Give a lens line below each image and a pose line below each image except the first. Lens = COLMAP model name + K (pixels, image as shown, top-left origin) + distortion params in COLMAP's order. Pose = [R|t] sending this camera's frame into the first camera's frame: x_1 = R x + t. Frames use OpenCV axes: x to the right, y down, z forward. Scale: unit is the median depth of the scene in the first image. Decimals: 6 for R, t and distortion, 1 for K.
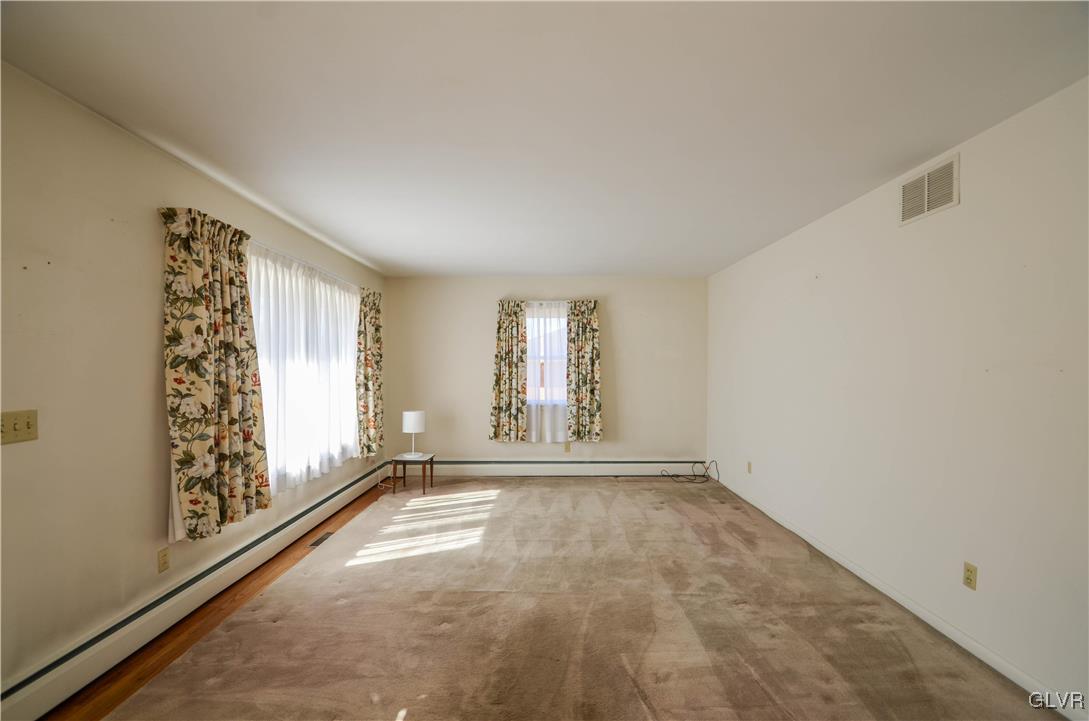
lens RADIAL K [[484.3, 0, 548.2], [0, 484.3, 371.8], [0, 0, 1]] dist [0.007161, -0.007964]
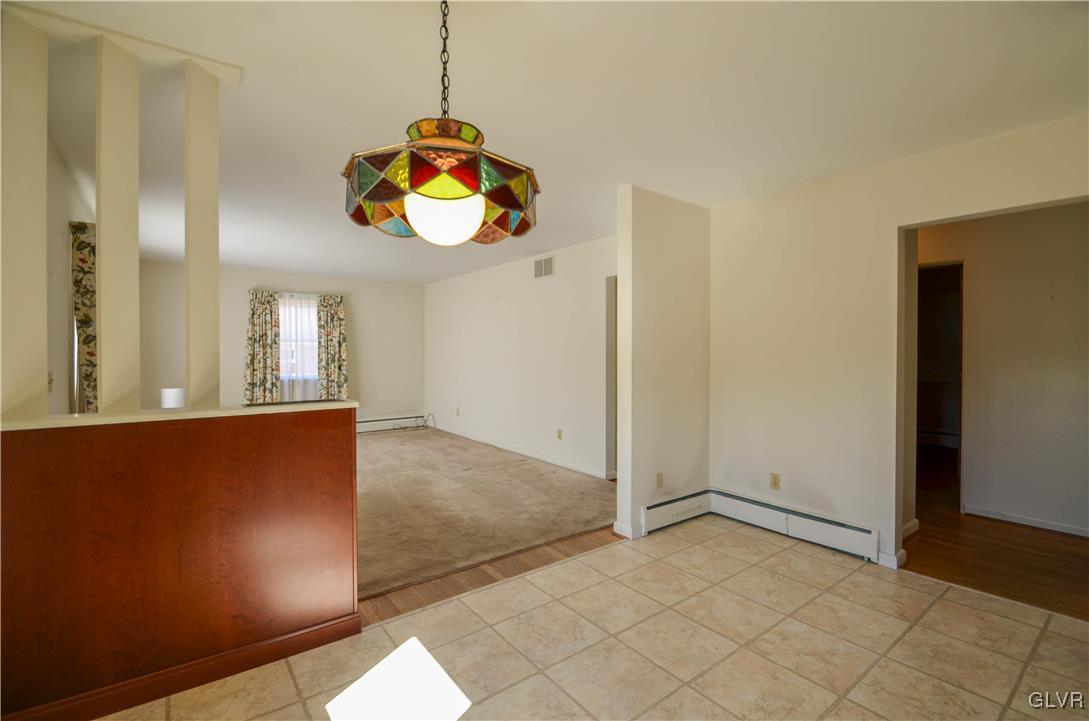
lens RADIAL K [[484.3, 0, 539.4], [0, 484.3, 355.0], [0, 0, 1]] dist [0.007161, -0.007964]
pose [[0.808244, -0.006183, 0.588815, -0.233190], [0.009249, 0.999955, -0.002195, 0.015176], [-0.588775, 0.007220, 0.808265, -0.333572]]
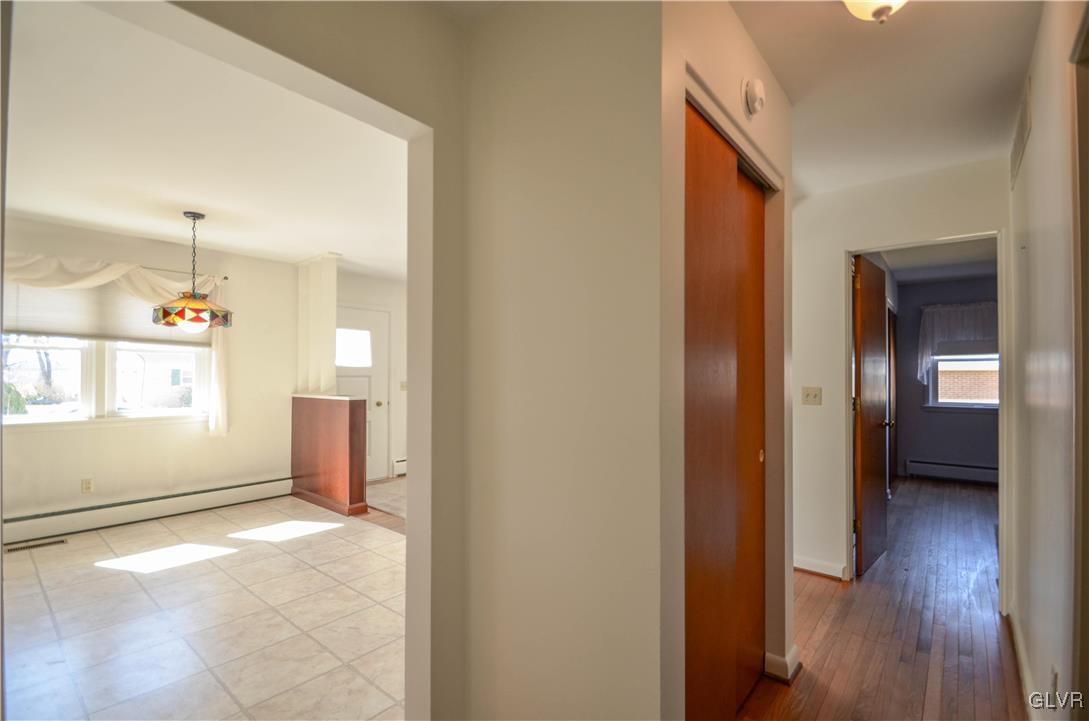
lens RADIAL K [[484.3, 0, 546.5], [0, 484.3, 364.0], [0, 0, 1]] dist [0.007161, -0.007964]
pose [[0.757603, -0.019249, -0.652432, 0.592336], [-0.007873, 0.999223, -0.038622, 0.023674], [0.652668, 0.034397, 0.756862, -0.310037]]
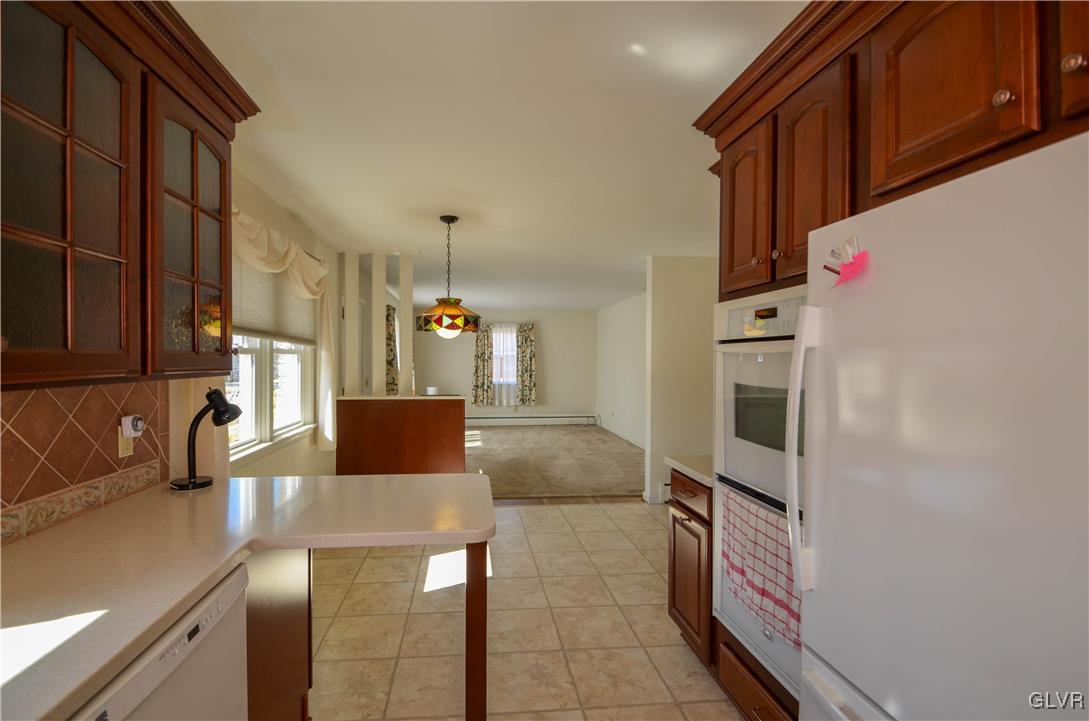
lens RADIAL K [[484.3, 0, 506.1], [0, 484.3, 366.3], [0, 0, 1]] dist [0.007161, -0.007964]
pose [[0.997891, 0.002423, 0.064866, -0.111249], [-0.002866, 0.999973, 0.006742, -0.006654], [-0.064848, -0.006914, 0.997871, -0.735549]]
